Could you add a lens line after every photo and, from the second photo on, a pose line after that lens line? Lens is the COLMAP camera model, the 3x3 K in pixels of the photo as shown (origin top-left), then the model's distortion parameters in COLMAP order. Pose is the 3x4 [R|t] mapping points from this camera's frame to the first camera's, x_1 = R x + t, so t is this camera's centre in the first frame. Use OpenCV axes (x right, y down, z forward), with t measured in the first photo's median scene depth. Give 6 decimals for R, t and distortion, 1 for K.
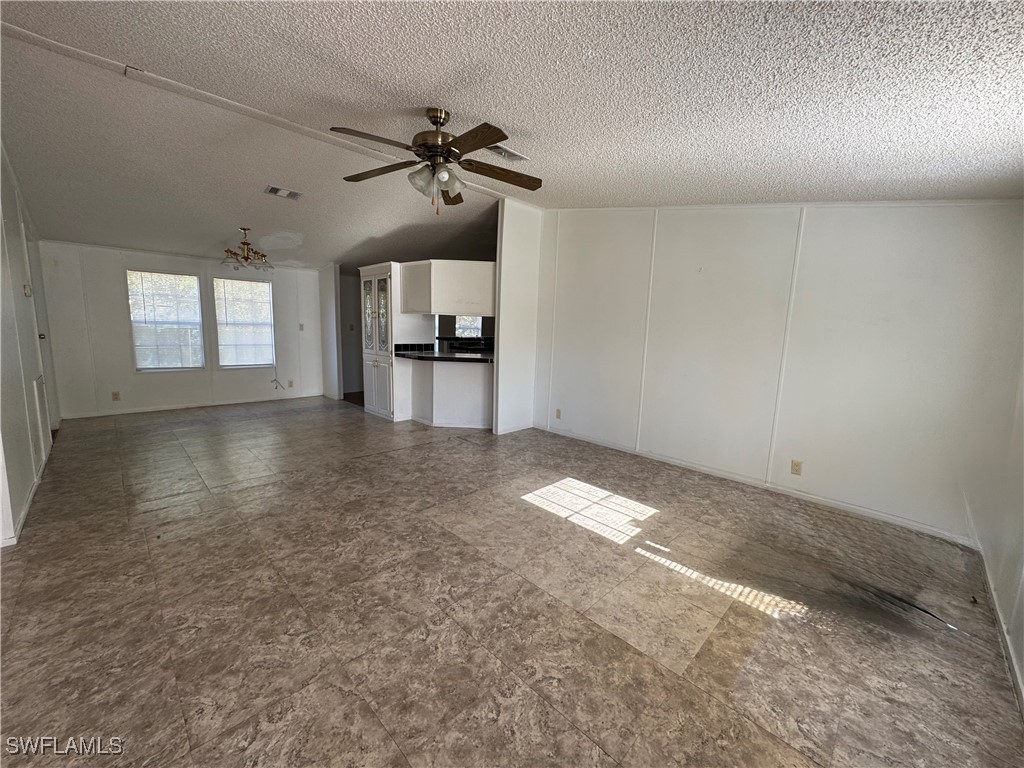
lens RADIAL K [[408.3, 0, 513.6], [0, 408.3, 383.8], [0, 0, 1]] dist [-0.005099, 0.000671]
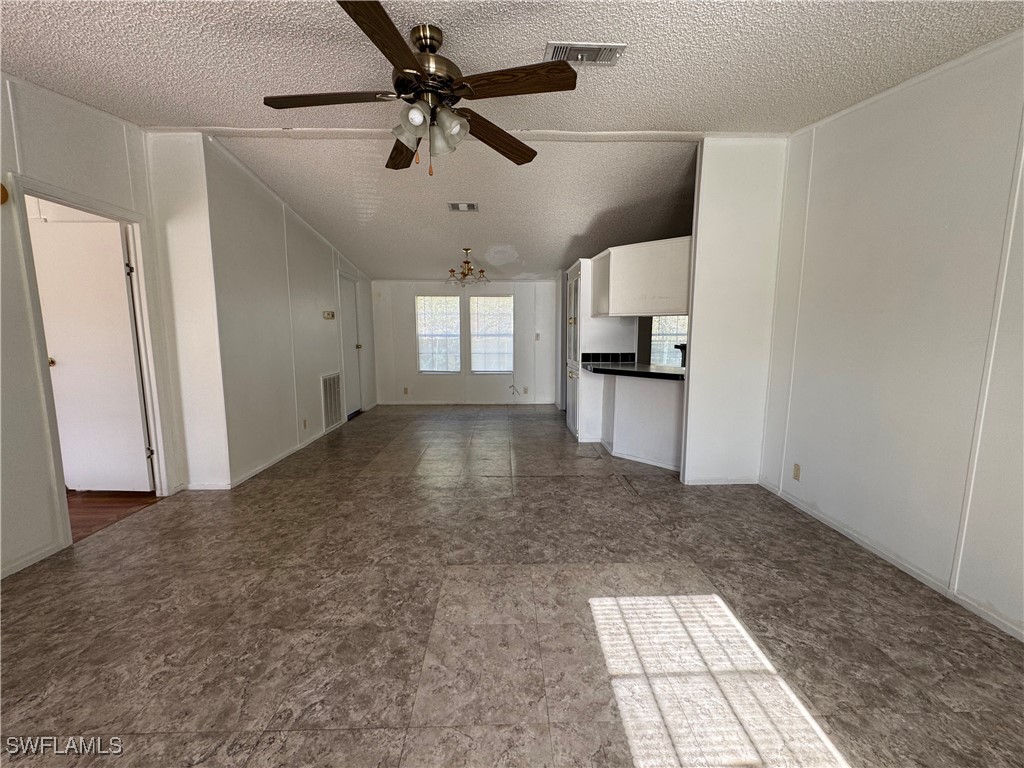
lens RADIAL K [[408.3, 0, 516.8], [0, 408.3, 382.5], [0, 0, 1]] dist [-0.005099, 0.000671]
pose [[0.721752, 0.053987, -0.690043, 0.313167], [-0.073393, 0.997302, 0.001260, -0.038032], [0.688249, 0.049735, 0.723768, 0.413670]]
